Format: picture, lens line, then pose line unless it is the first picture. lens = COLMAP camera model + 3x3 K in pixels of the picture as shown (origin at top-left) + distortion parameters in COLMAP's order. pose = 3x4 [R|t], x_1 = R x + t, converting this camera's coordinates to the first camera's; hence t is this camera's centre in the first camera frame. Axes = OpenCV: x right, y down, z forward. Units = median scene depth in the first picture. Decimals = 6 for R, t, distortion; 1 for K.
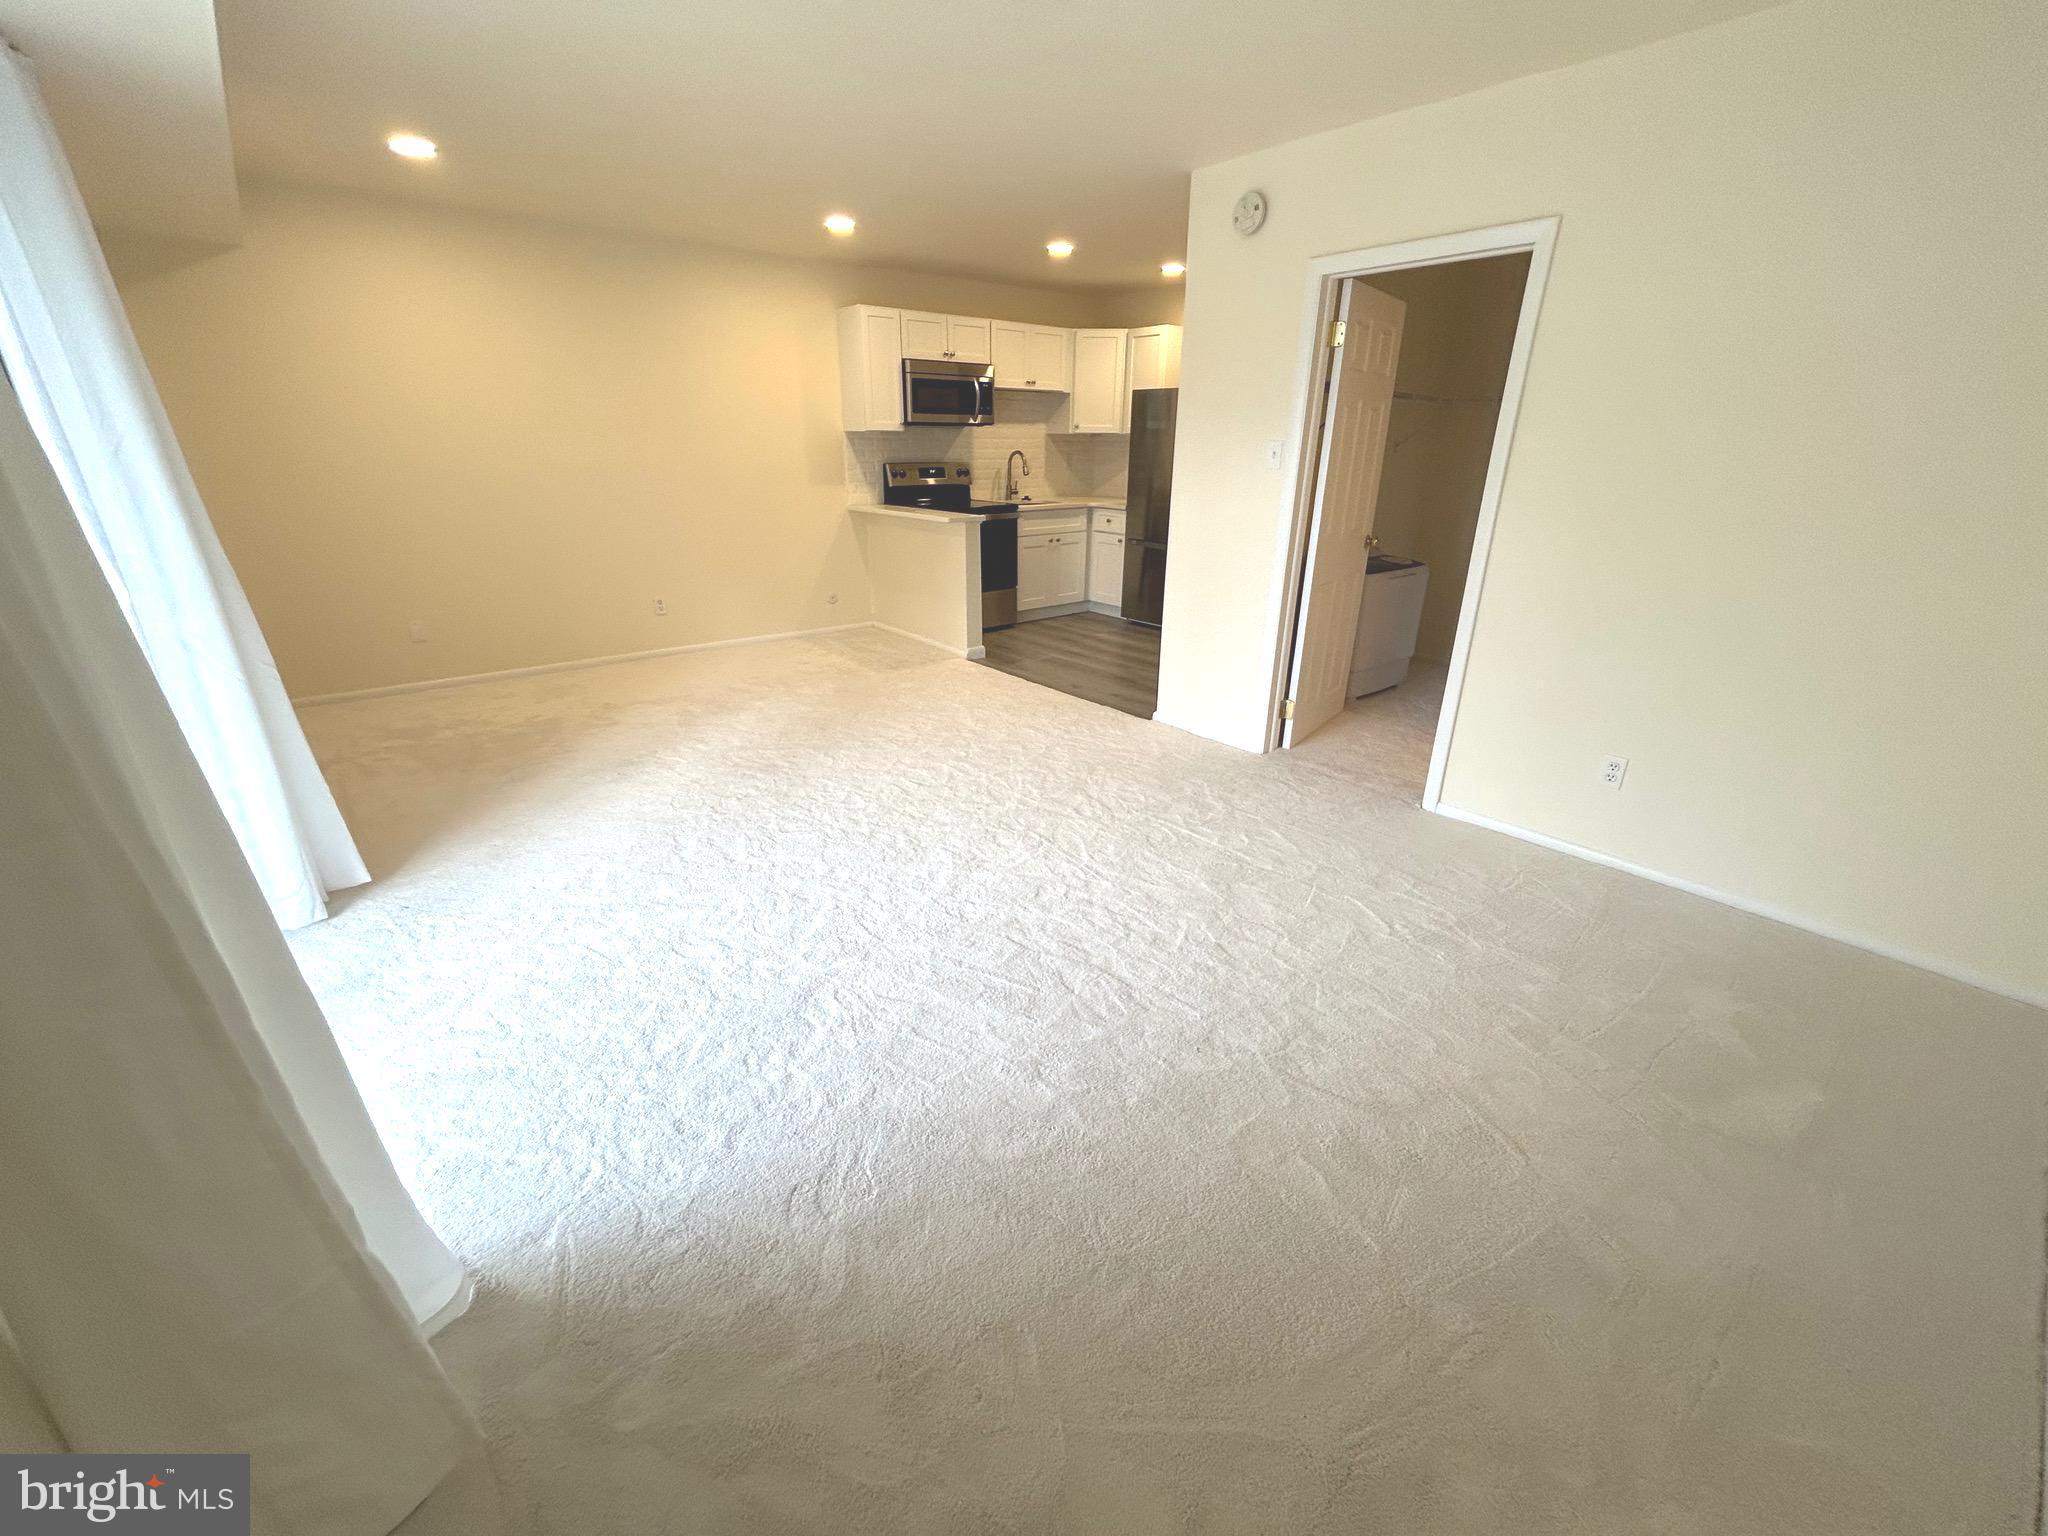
lens RADIAL K [[825.4, 0, 1020.7], [0, 825.4, 760.9], [0, 0, 1]] dist [-0.000198, 0.000231]
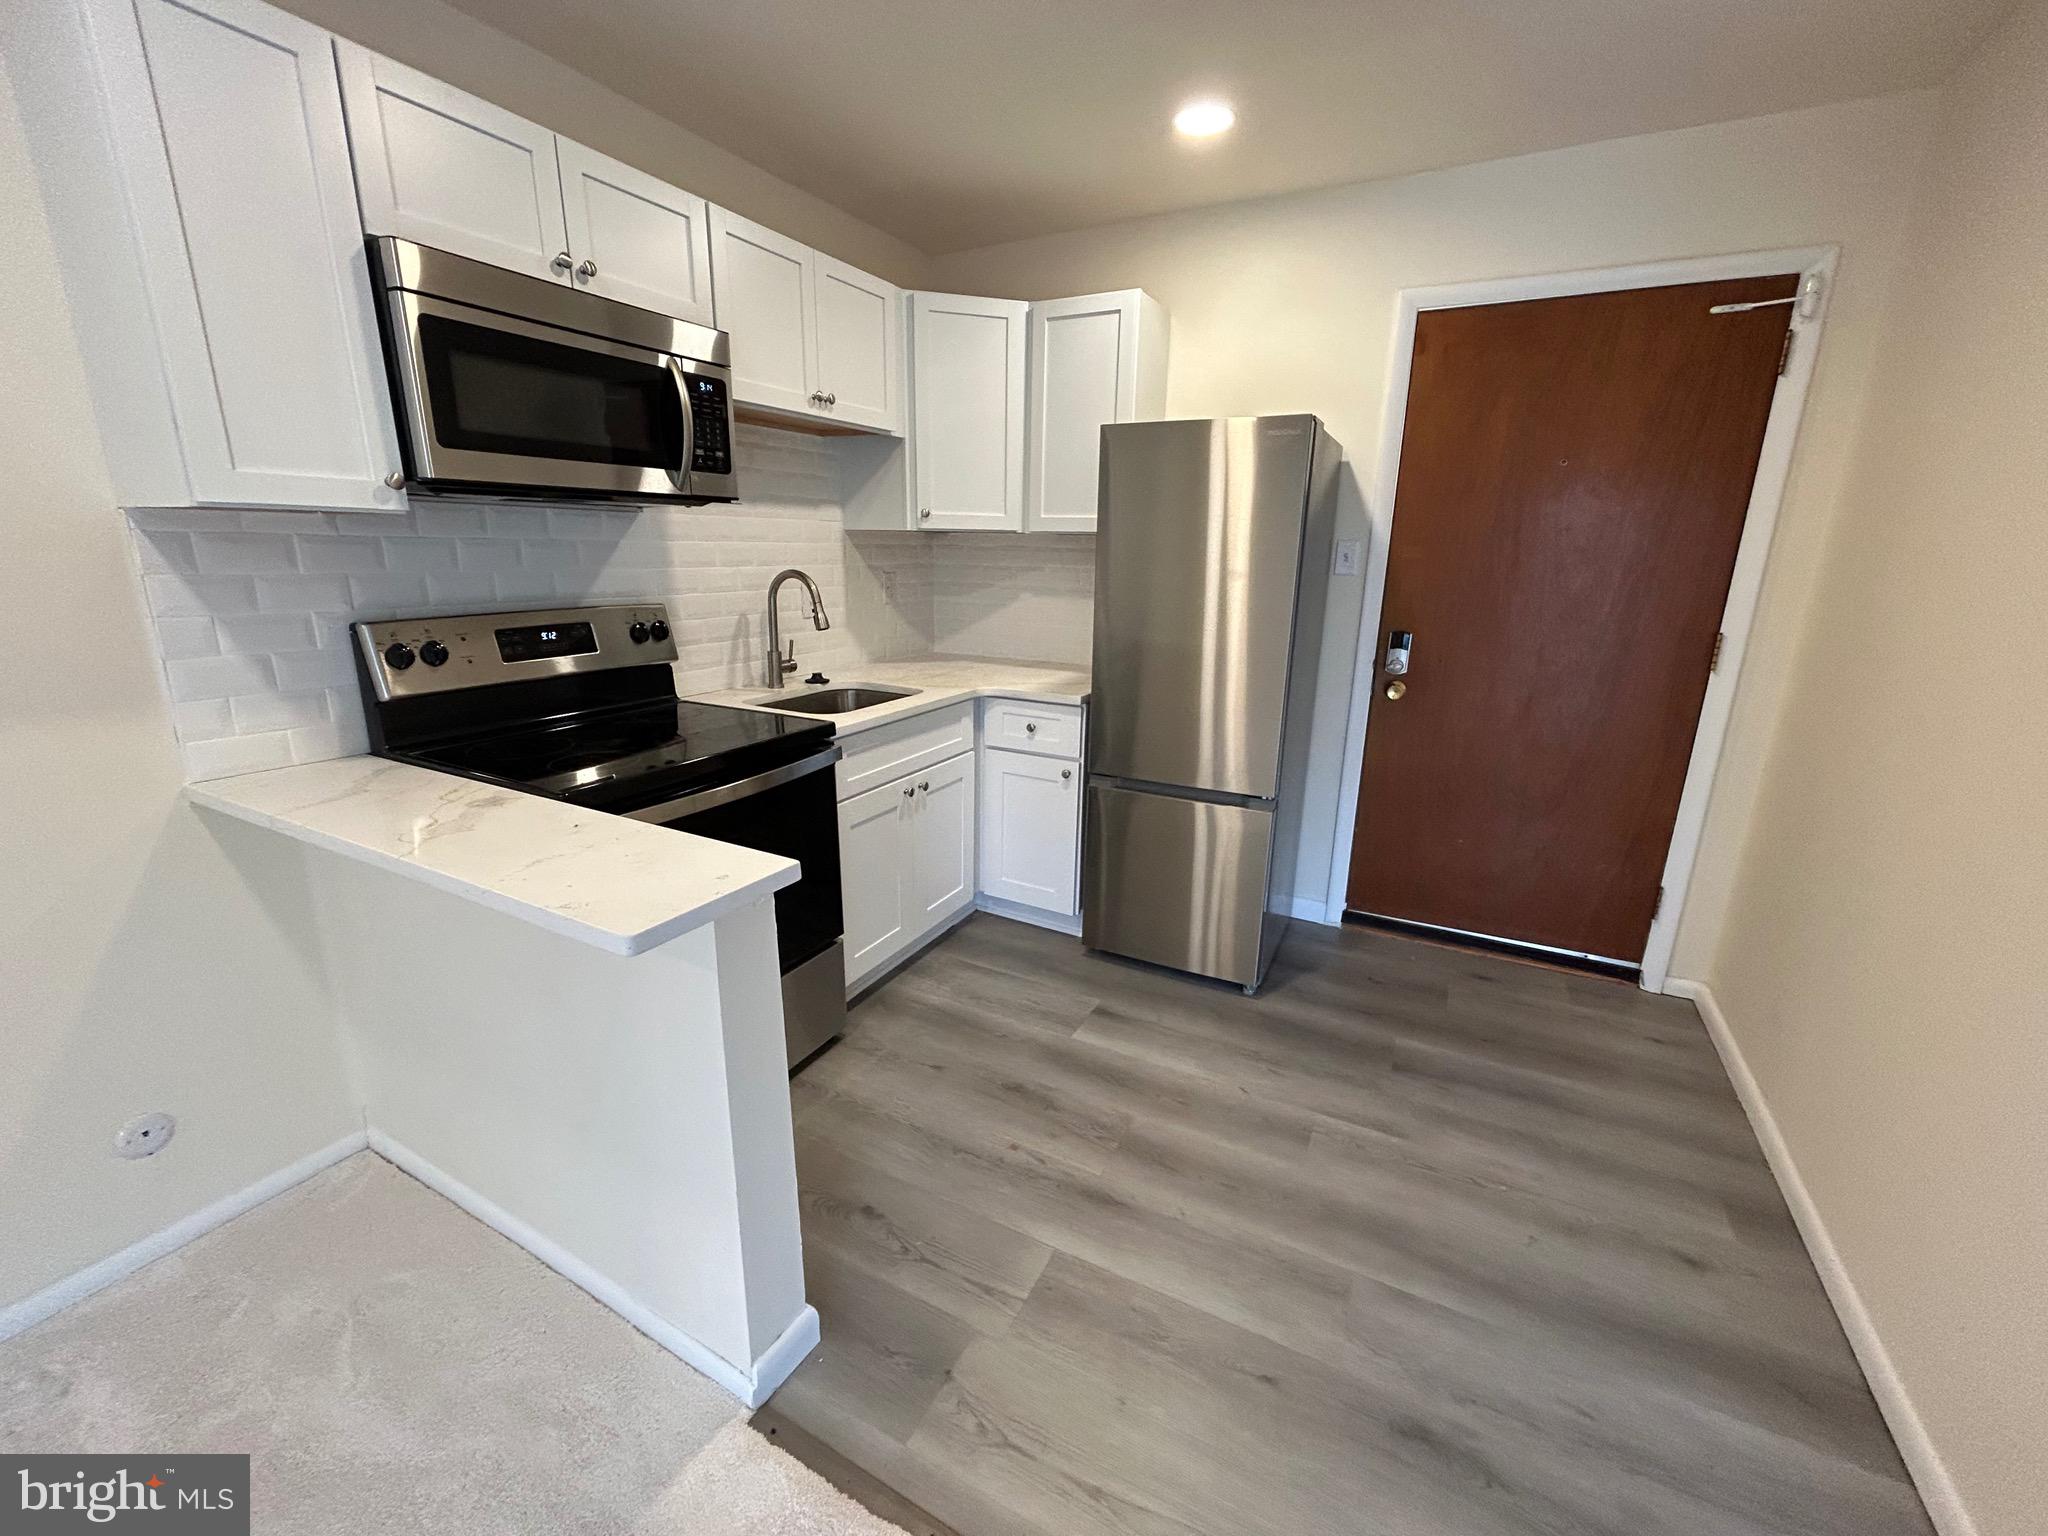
lens RADIAL K [[825.4, 0, 1016.0], [0, 825.4, 759.1], [0, 0, 1]] dist [-0.000198, 0.000231]
pose [[0.931149, -0.089752, 0.353420, -0.053154], [0.129889, 0.987299, -0.091489, -0.240673], [-0.340720, 0.131096, 0.930980, 0.618366]]
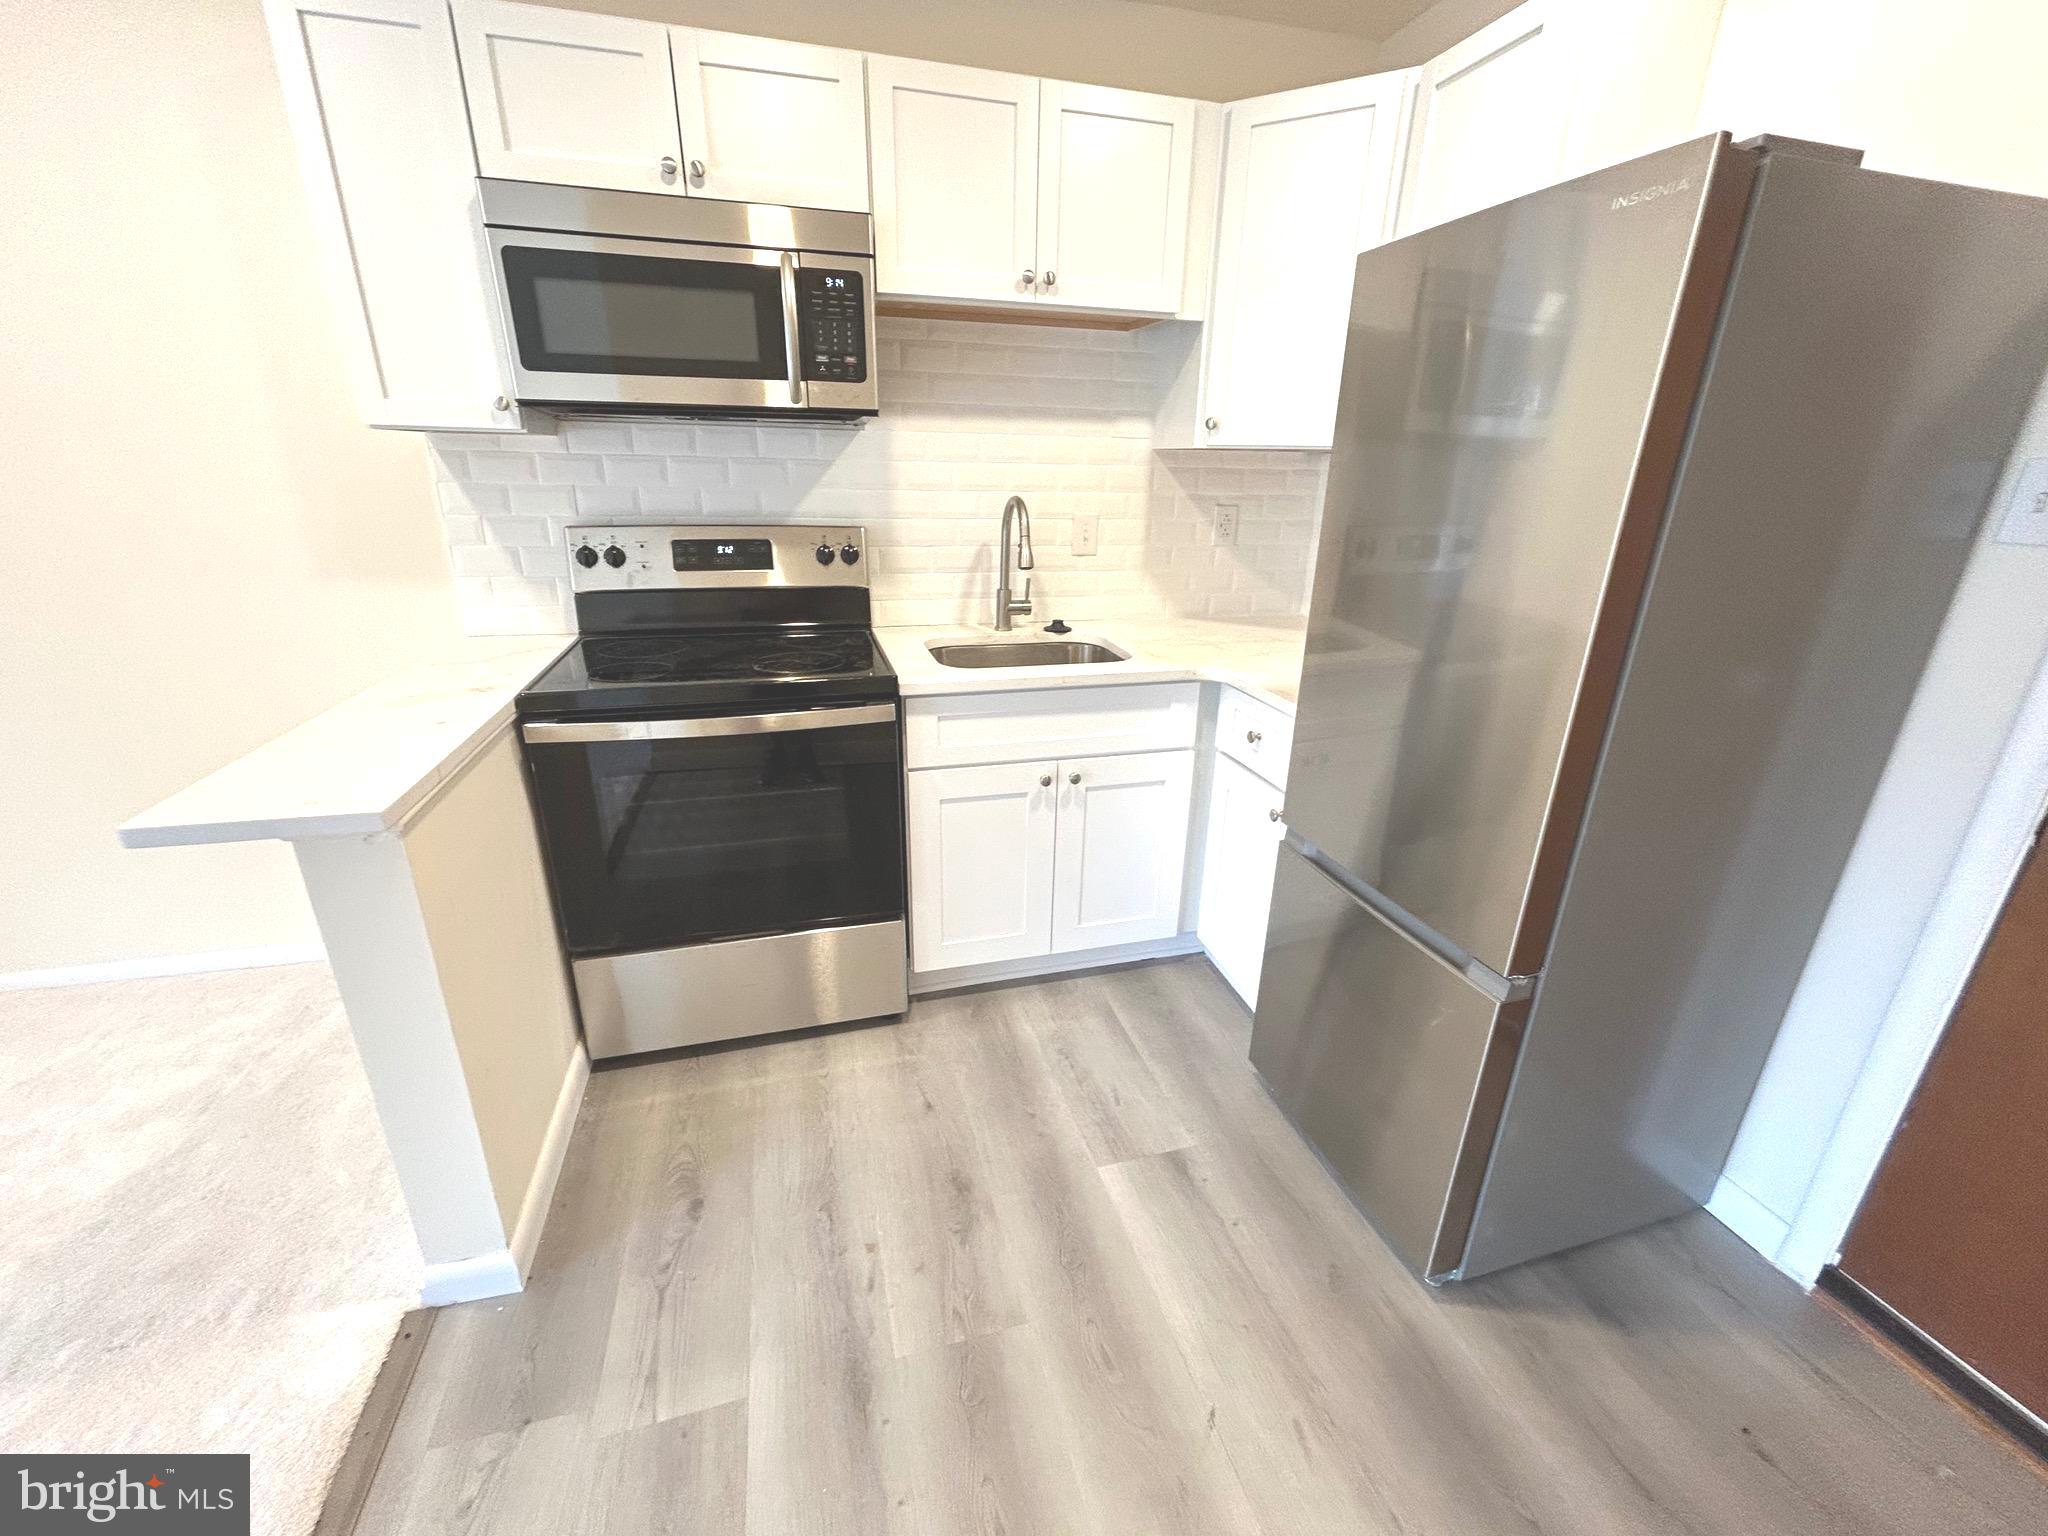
lens RADIAL K [[825.4, 0, 1028.1], [0, 825.4, 760.4], [0, 0, 1]] dist [-0.000198, 0.000231]
pose [[0.907539, 0.145753, -0.393863, 0.153275], [-0.161316, 0.986881, -0.006500, -0.271597], [0.387749, 0.069436, 0.919146, 0.708832]]
